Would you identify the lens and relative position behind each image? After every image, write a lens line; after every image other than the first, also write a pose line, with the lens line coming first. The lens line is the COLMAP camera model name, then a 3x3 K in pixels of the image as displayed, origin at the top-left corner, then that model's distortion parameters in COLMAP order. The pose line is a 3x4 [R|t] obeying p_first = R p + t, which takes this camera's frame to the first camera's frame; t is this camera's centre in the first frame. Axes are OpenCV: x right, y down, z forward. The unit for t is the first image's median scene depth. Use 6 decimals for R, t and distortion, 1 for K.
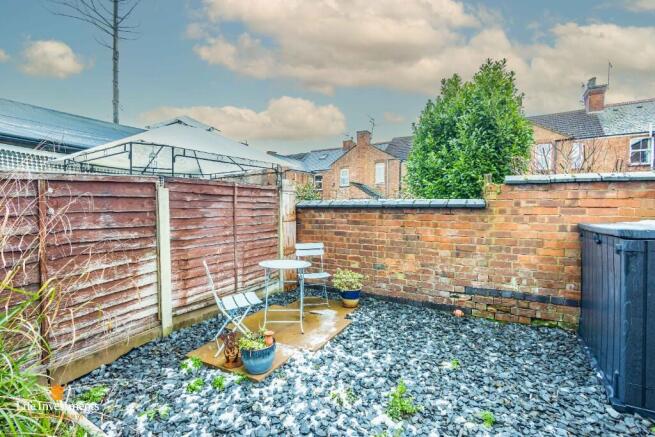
lens RADIAL K [[296.2, 0, 327.1], [0, 296.2, 210.3], [0, 0, 1]] dist [0.001545, 0.000003]
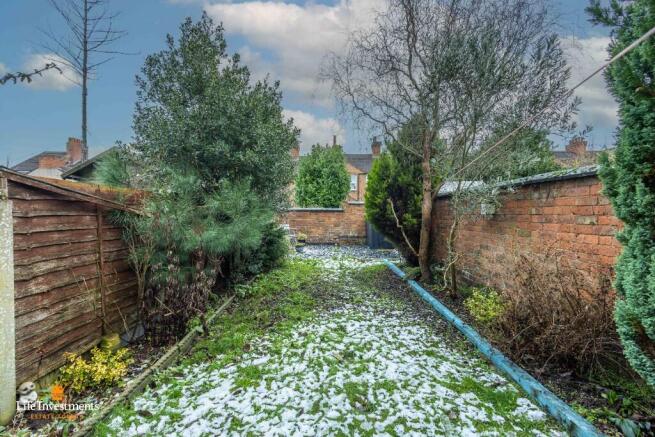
lens RADIAL K [[296.2, 0, 327.1], [0, 296.2, 210.3], [0, 0, 1]] dist [0.001545, 0.000003]
pose [[0.849864, 0.009688, 0.526913, -0.981030], [0.002982, 0.999727, -0.023192, 0.042526], [-0.526993, 0.021281, 0.849603, -1.231020]]
